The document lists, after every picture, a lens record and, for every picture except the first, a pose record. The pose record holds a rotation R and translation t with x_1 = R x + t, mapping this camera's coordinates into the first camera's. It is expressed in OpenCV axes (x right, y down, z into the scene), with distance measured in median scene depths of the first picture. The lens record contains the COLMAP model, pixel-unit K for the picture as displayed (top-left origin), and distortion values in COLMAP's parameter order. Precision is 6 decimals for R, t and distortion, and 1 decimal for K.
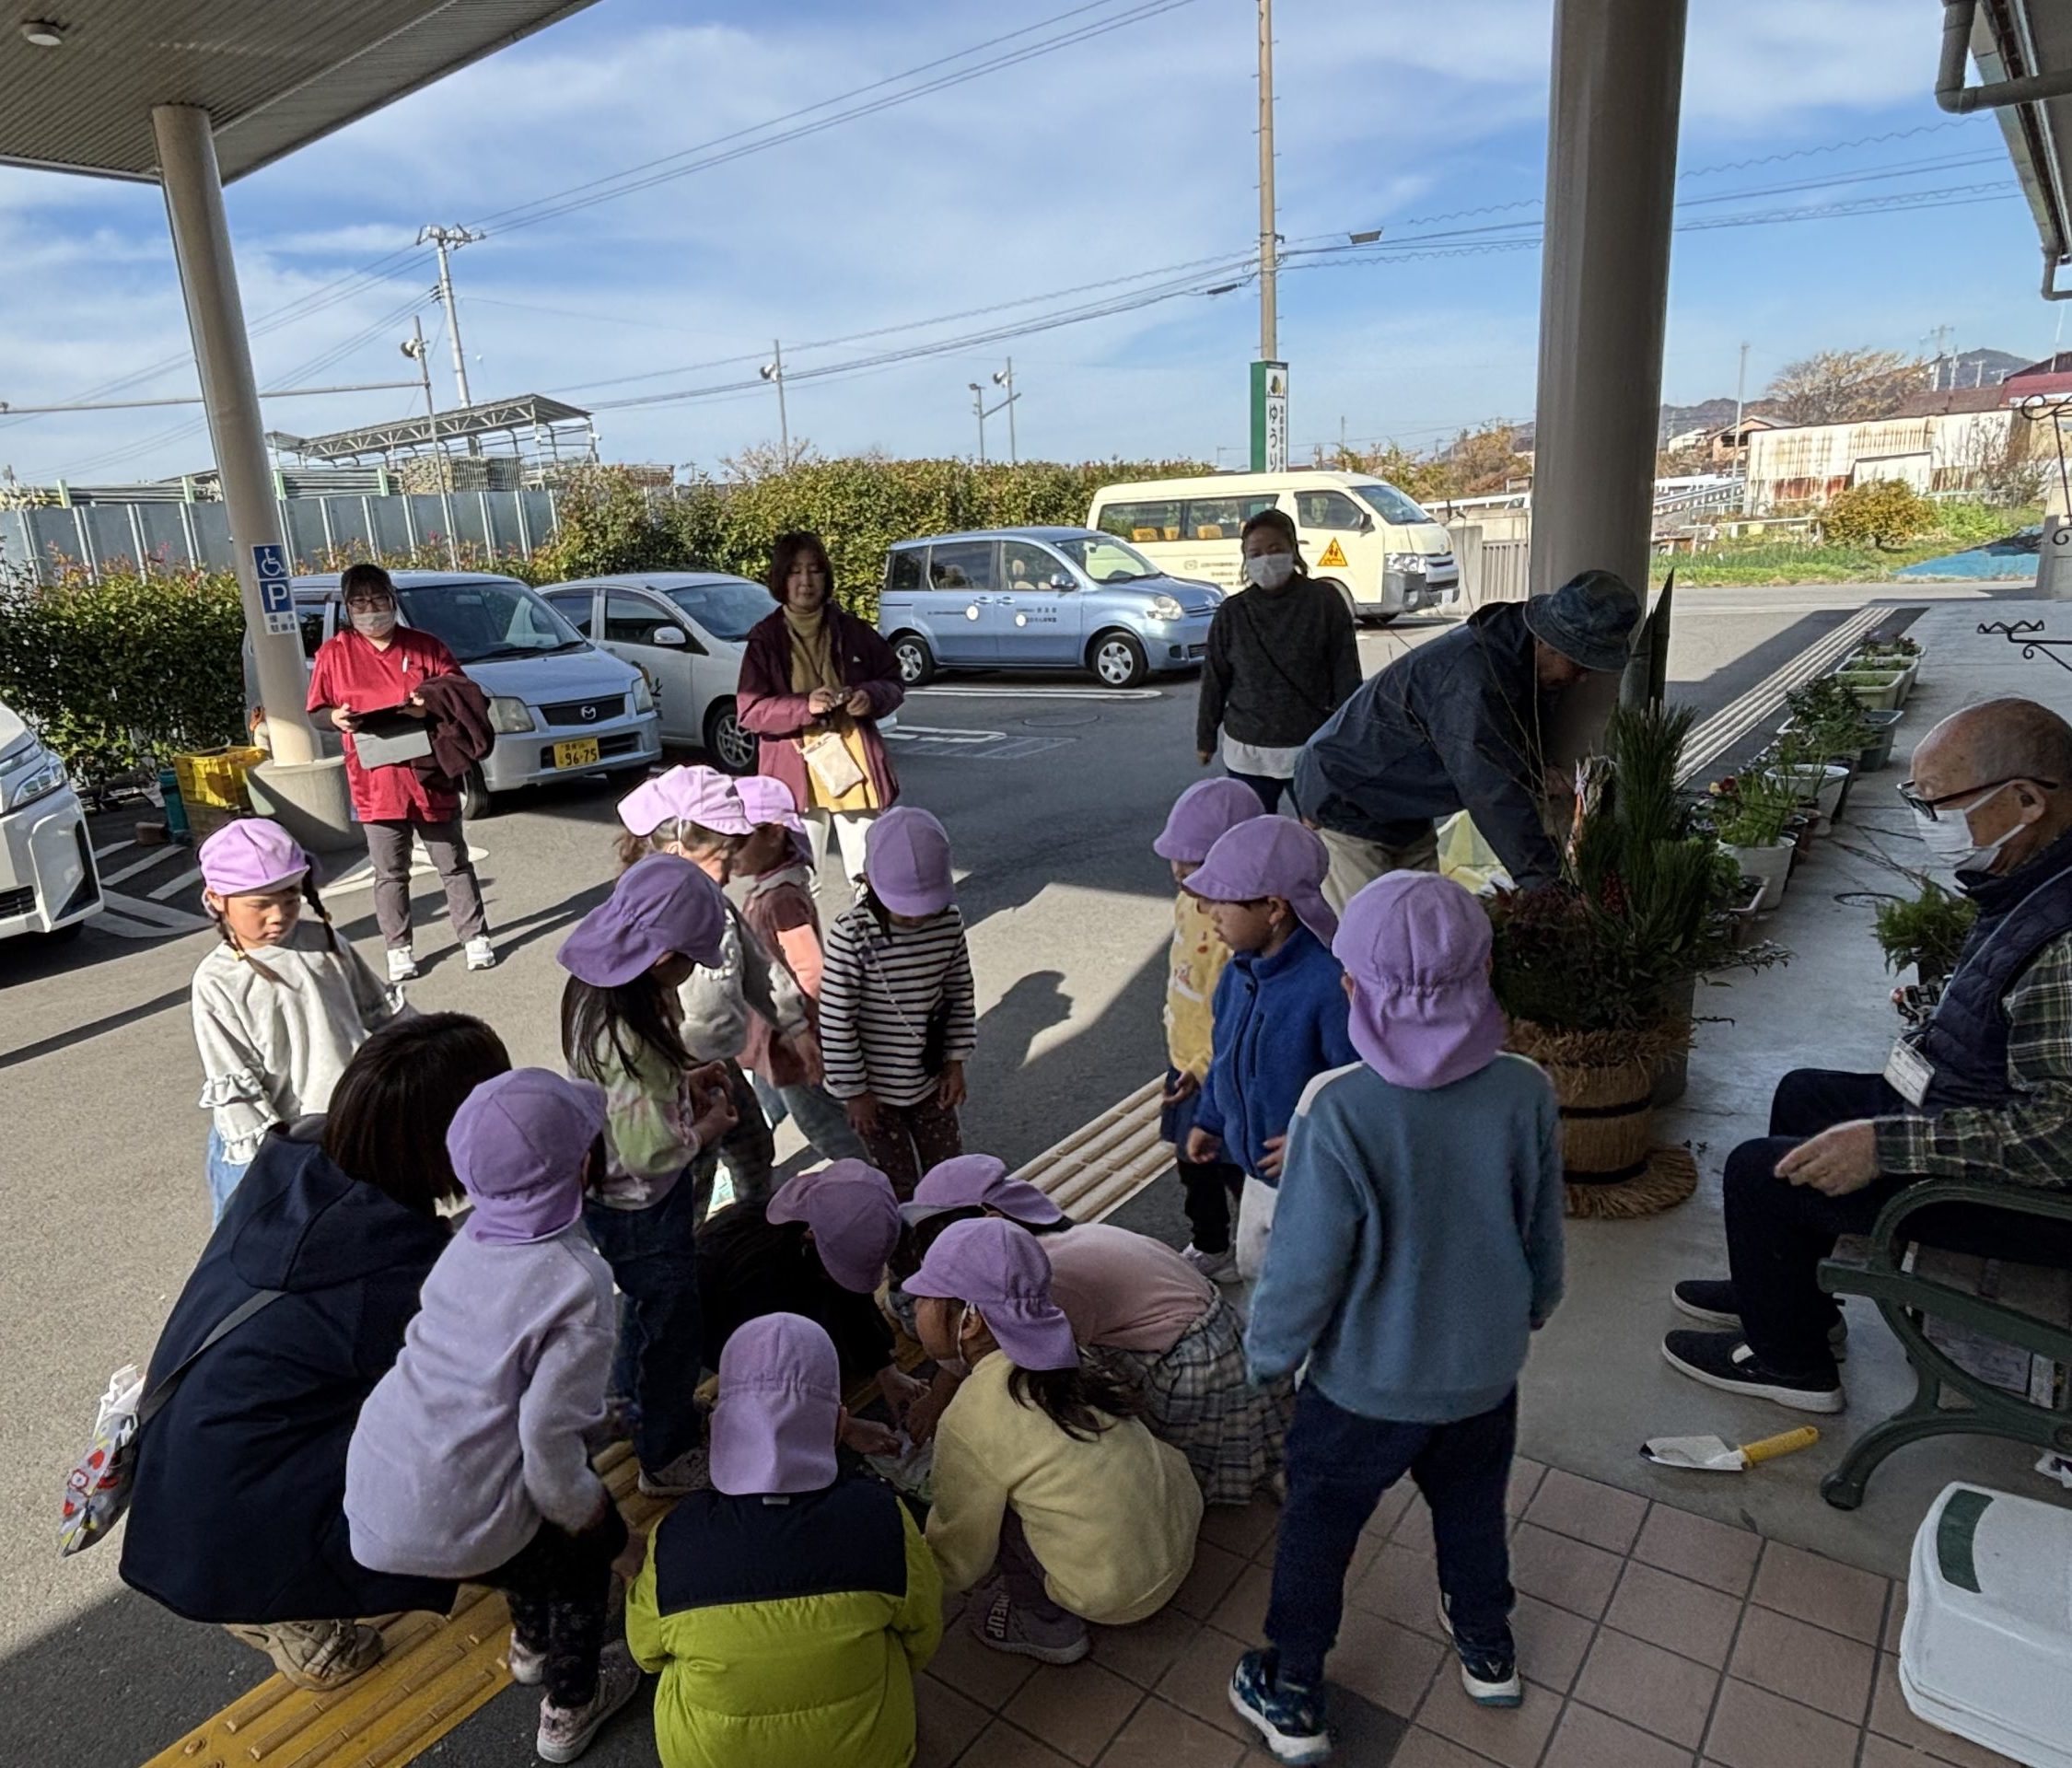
lens RADIAL K [[1412.6, 0, 1018.0], [0, 1412.6, 890.4], [0, 0, 1]] dist [-0.016896, 0.002610]
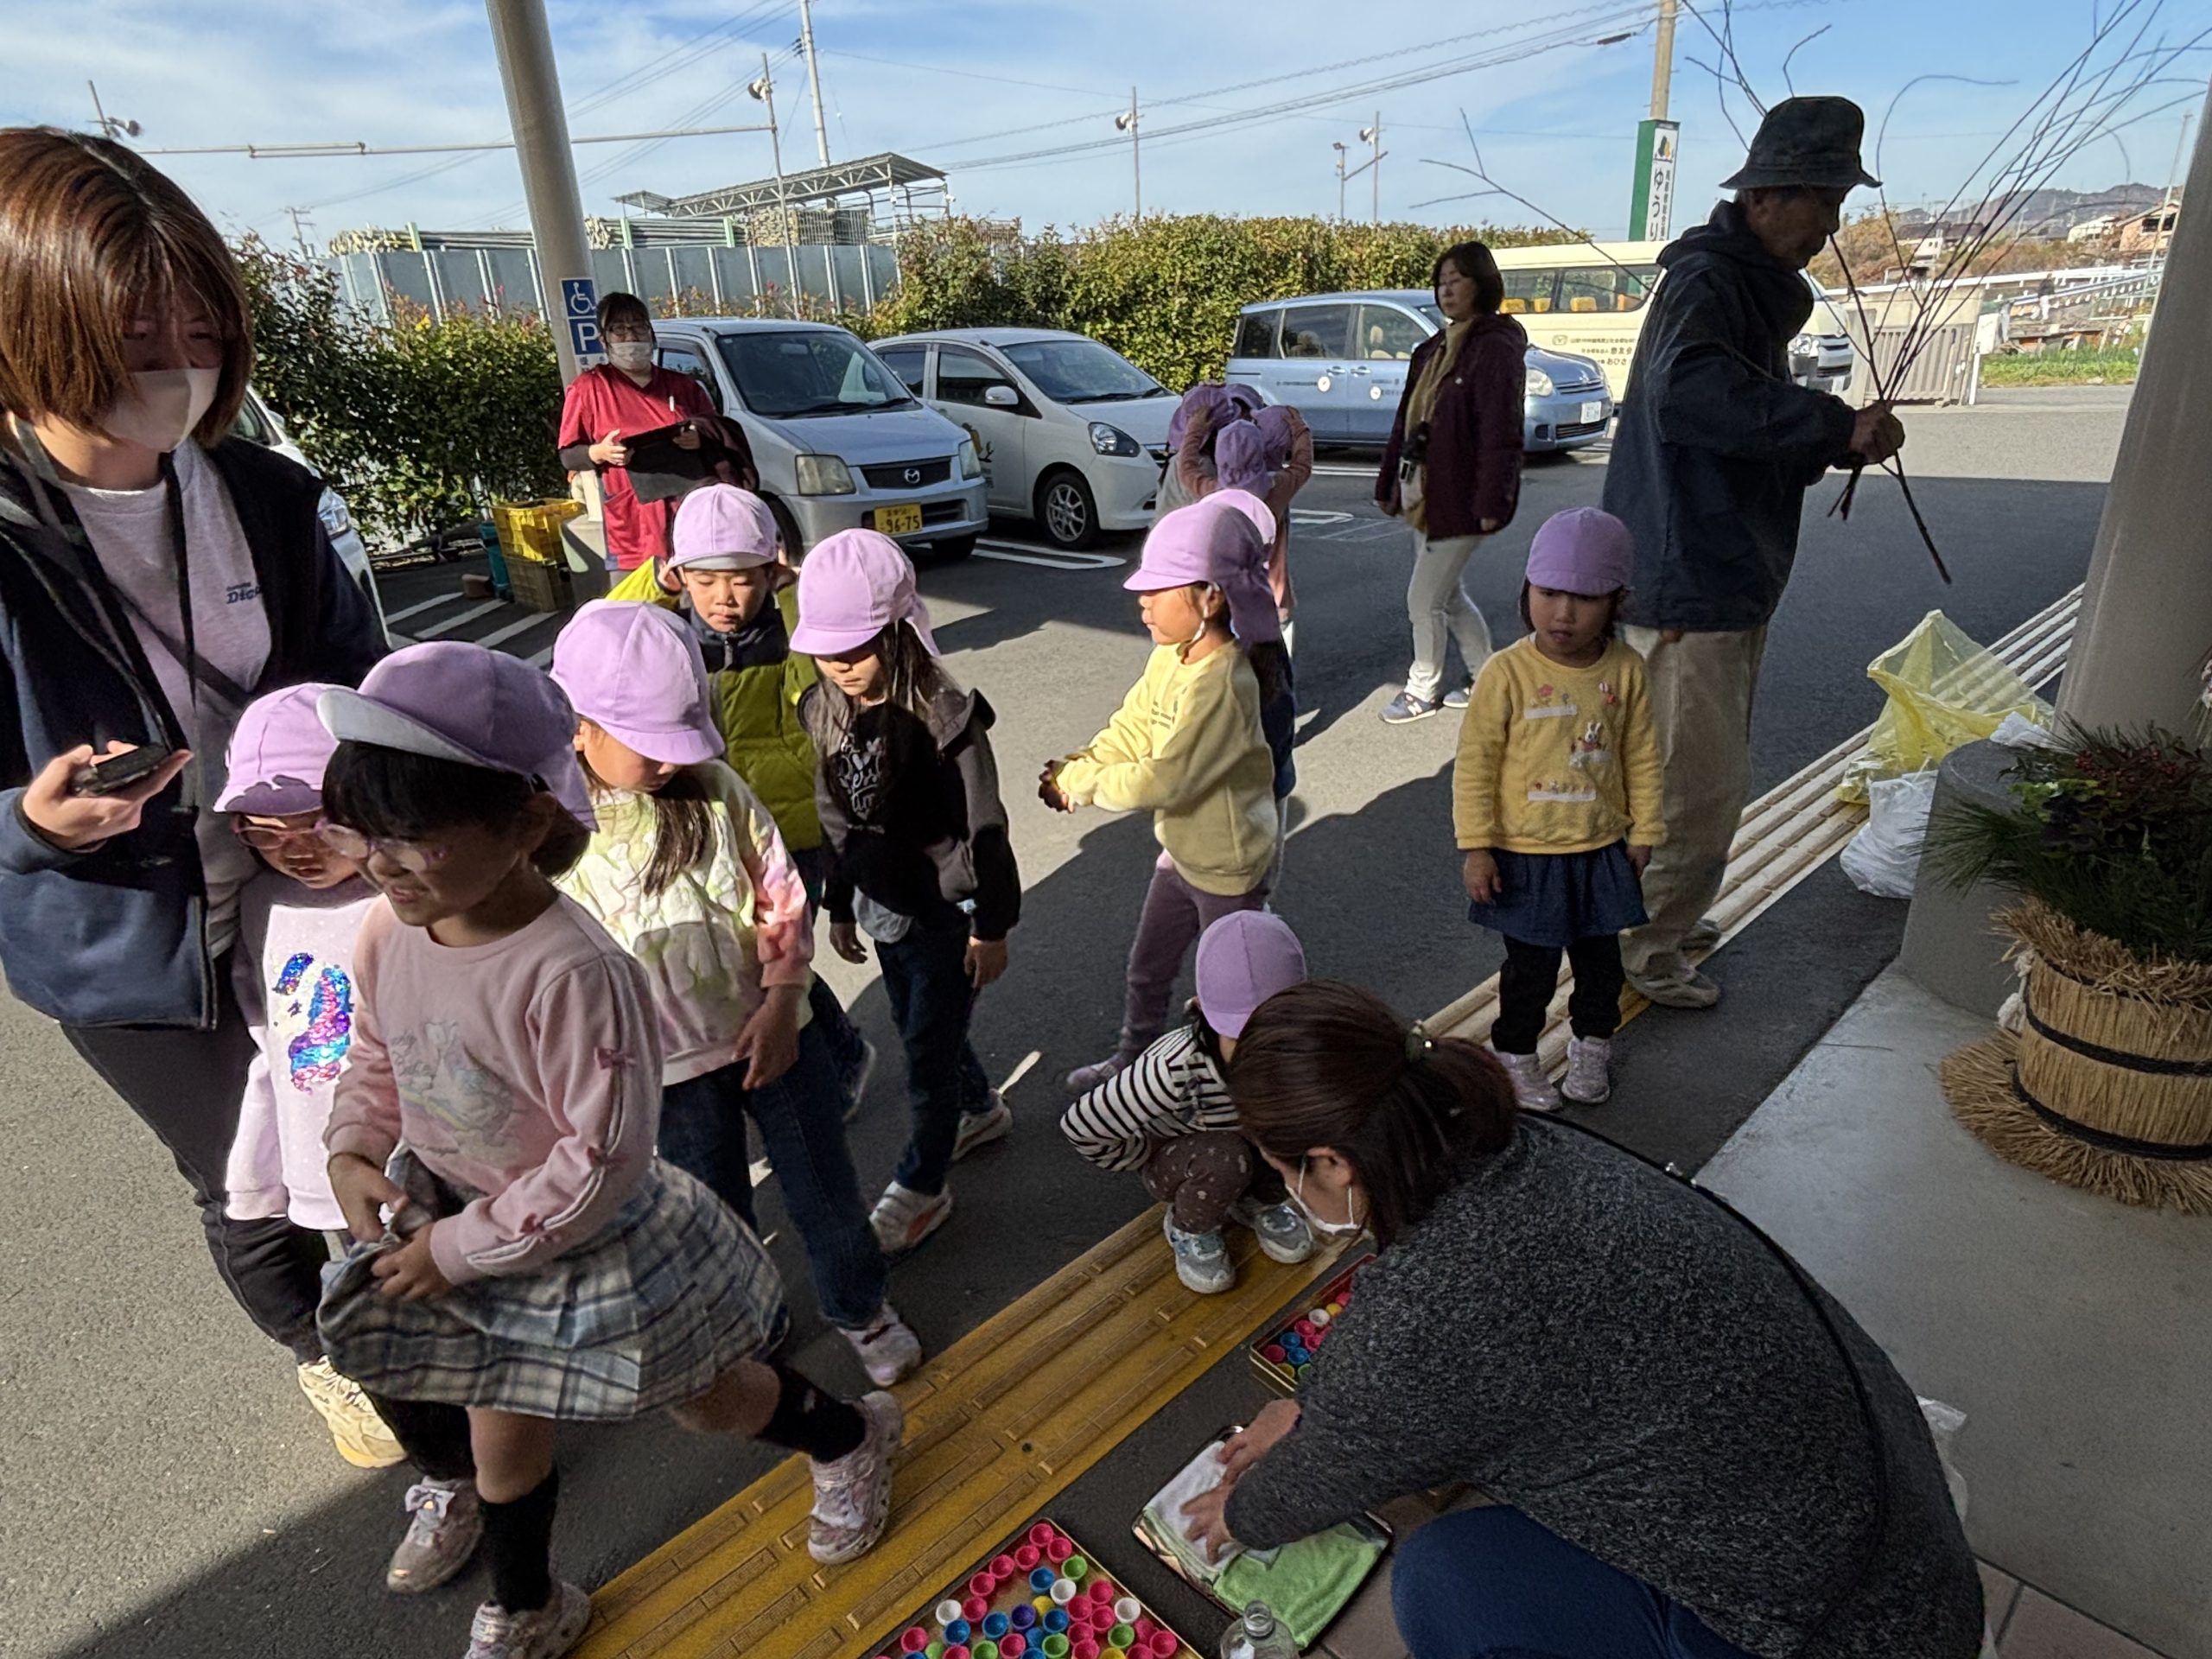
lens RADIAL K [[1272.2, 0, 1109.1], [0, 1272.2, 817.0], [0, 0, 1]] dist [0.001499, -0.012850]
pose [[0.983640, 0.071244, -0.165457, -0.013993], [-0.051022, 0.991044, 0.123406, -0.008980], [0.172768, -0.112946, 0.978465, 0.128311]]
